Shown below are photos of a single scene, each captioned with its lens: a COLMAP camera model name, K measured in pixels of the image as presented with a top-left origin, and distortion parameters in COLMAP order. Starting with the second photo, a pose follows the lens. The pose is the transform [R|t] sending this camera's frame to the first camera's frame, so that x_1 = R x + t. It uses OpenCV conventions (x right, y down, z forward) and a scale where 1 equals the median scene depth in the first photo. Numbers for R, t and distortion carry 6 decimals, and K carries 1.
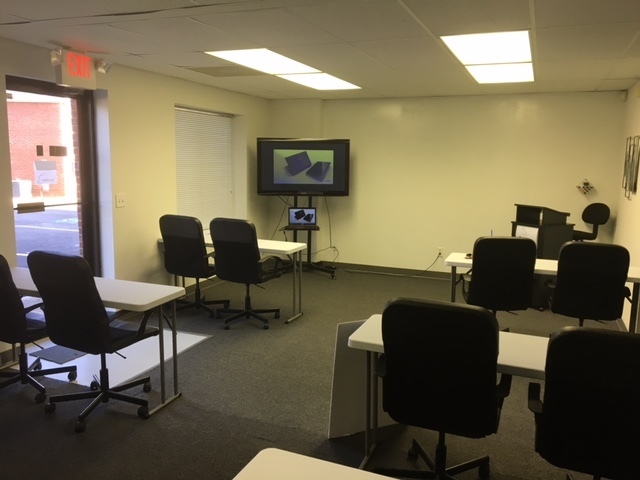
lens RADIAL K [[539.7, 0, 319.9], [0, 539.7, 240.2], [0, 0, 1]] dist [0.025811, -0.036445]
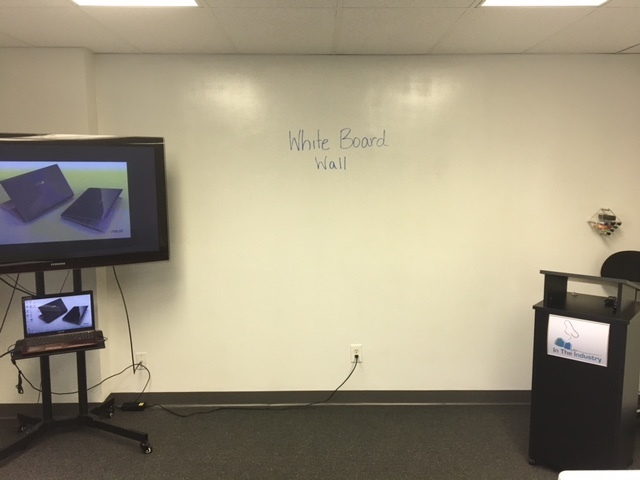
lens RADIAL K [[539.7, 0, 322.1], [0, 539.7, 237.8], [0, 0, 1]] dist [0.025811, -0.036445]
pose [[0.920963, -0.065466, 0.384112, -0.001756], [0.068185, 0.997651, 0.006552, -0.094756], [-0.383639, 0.020156, 0.923263, 0.523622]]
